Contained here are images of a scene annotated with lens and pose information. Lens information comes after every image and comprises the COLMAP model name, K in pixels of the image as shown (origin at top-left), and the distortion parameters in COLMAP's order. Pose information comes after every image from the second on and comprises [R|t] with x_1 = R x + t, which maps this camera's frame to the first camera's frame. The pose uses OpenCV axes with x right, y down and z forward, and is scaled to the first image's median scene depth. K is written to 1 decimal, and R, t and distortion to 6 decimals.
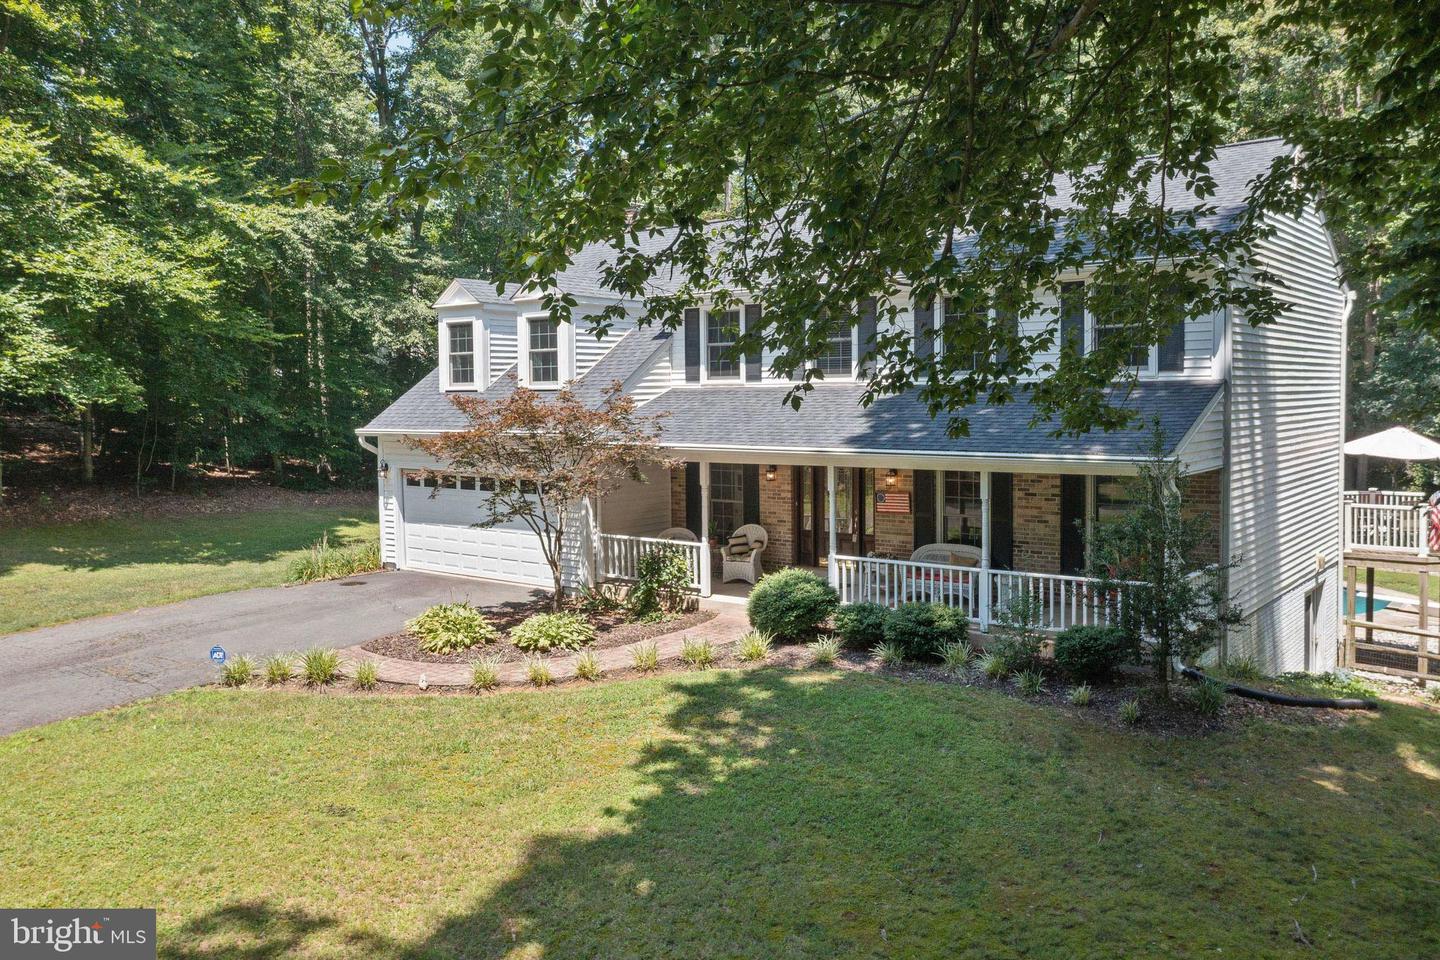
lens RADIAL K [[1158.1, 0, 720.0], [0, 1158.1, 480.0], [0, 0, 1]] dist [-0.038691, 0.004447]
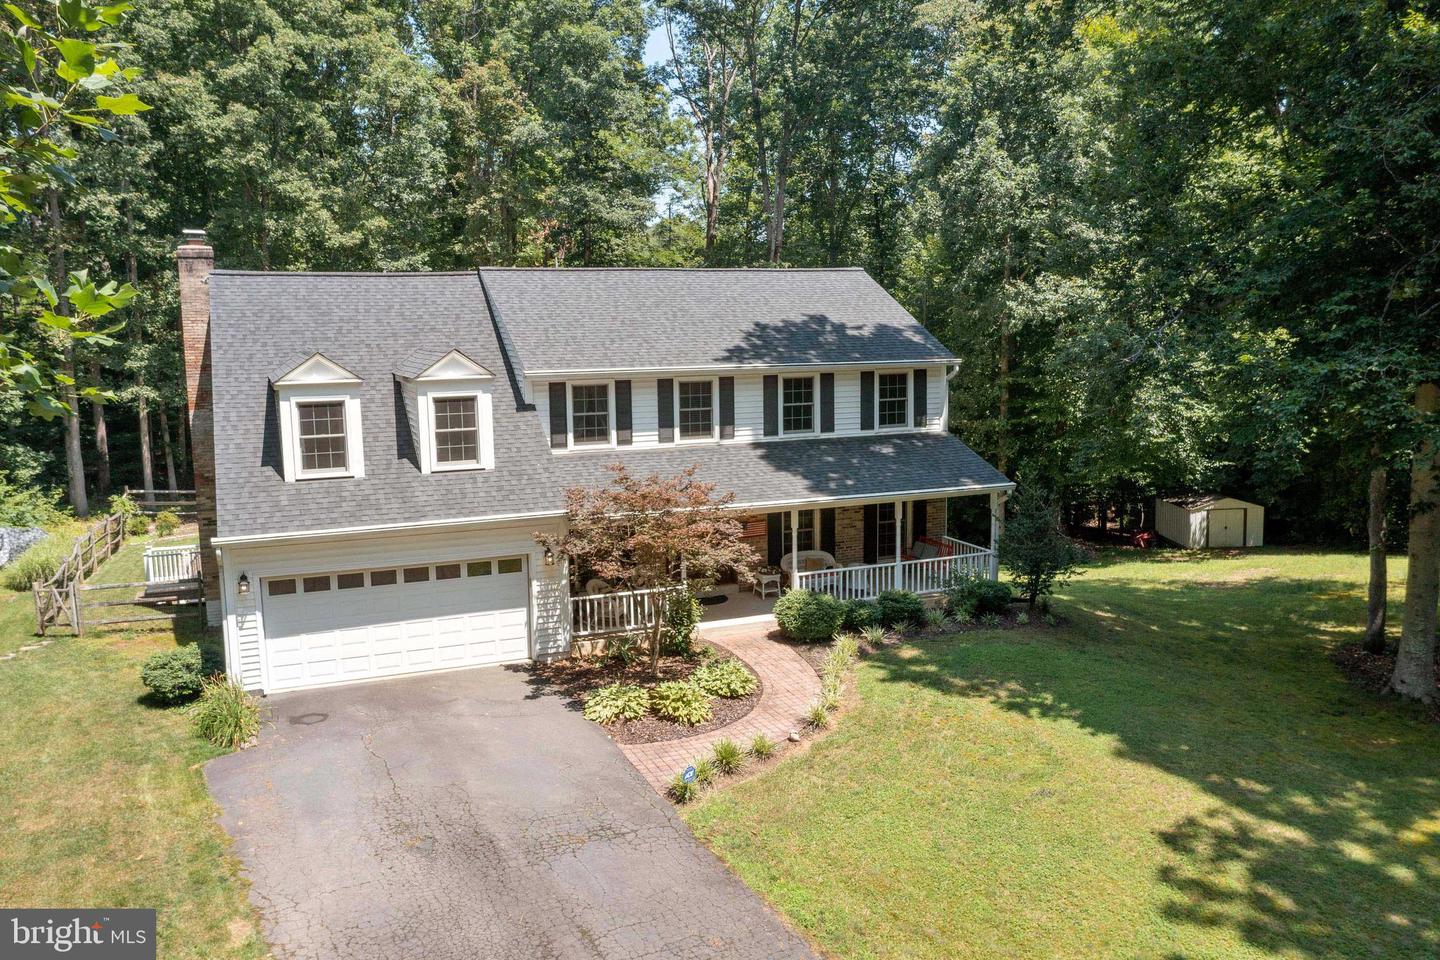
lens RADIAL K [[1182.2, 0, 720.0], [0, 1182.2, 480.0], [0, 0, 1]] dist [-0.011612, 0.001045]
pose [[0.470941, -0.117677, 0.874281, -1.242454], [0.071579, 0.992892, 0.095085, -0.199264], [-0.879256, 0.017801, 0.476017, 0.430730]]
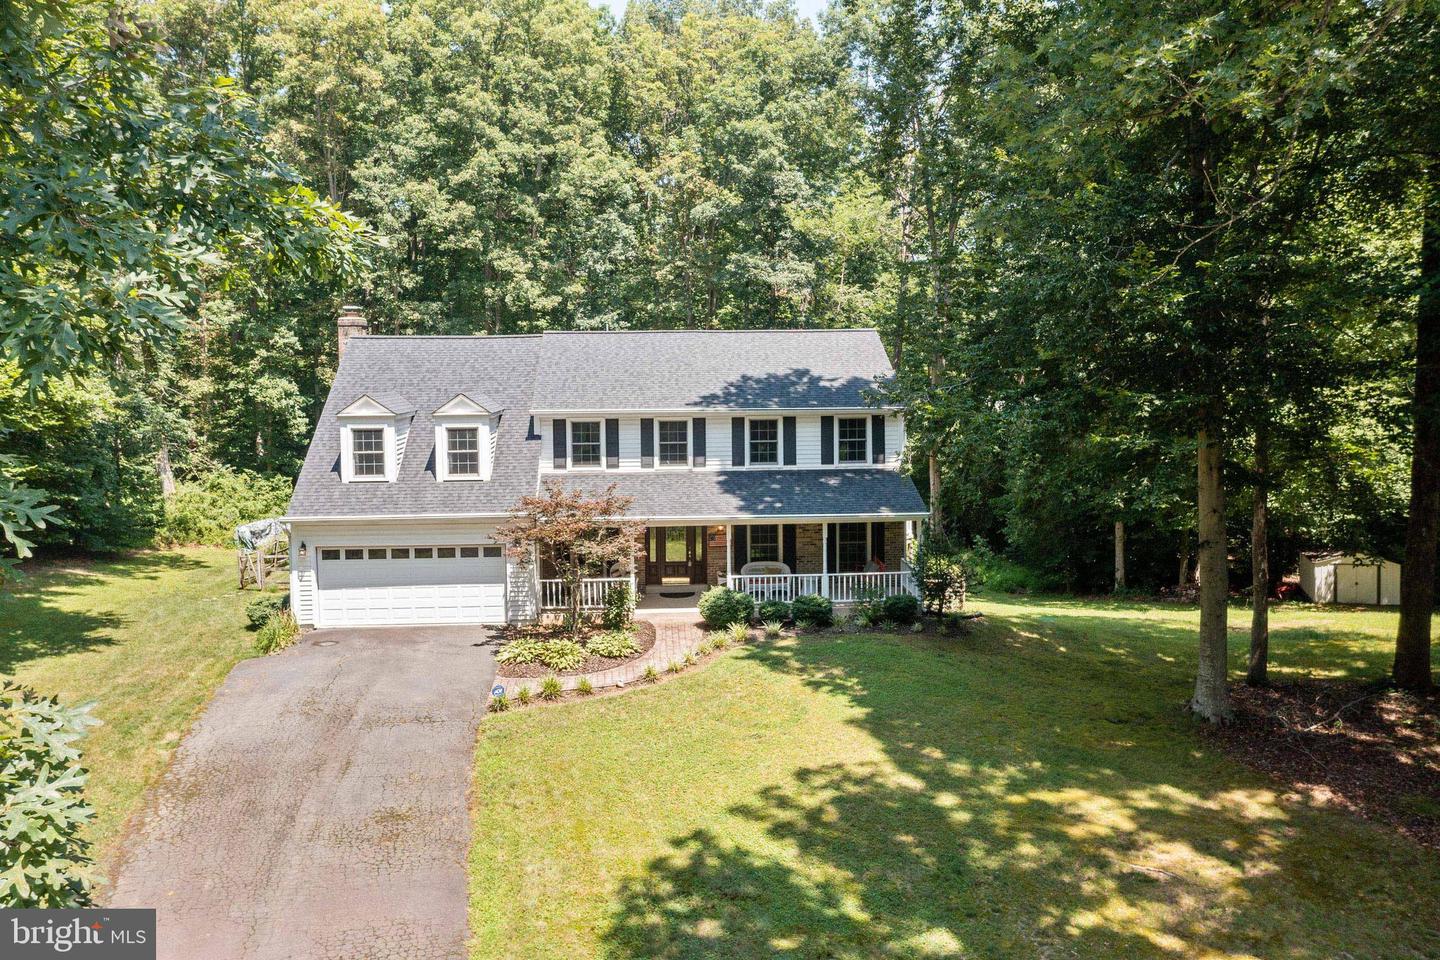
lens RADIAL K [[1196.3, 0, 727.0], [0, 1196.3, 435.0], [0, 0, 1]] dist [-0.012556, -0.004282]
pose [[0.730292, -0.038013, 0.682076, -1.184494], [0.049423, 0.998774, 0.002747, -0.159860], [-0.681345, 0.031704, 0.731276, -0.329918]]
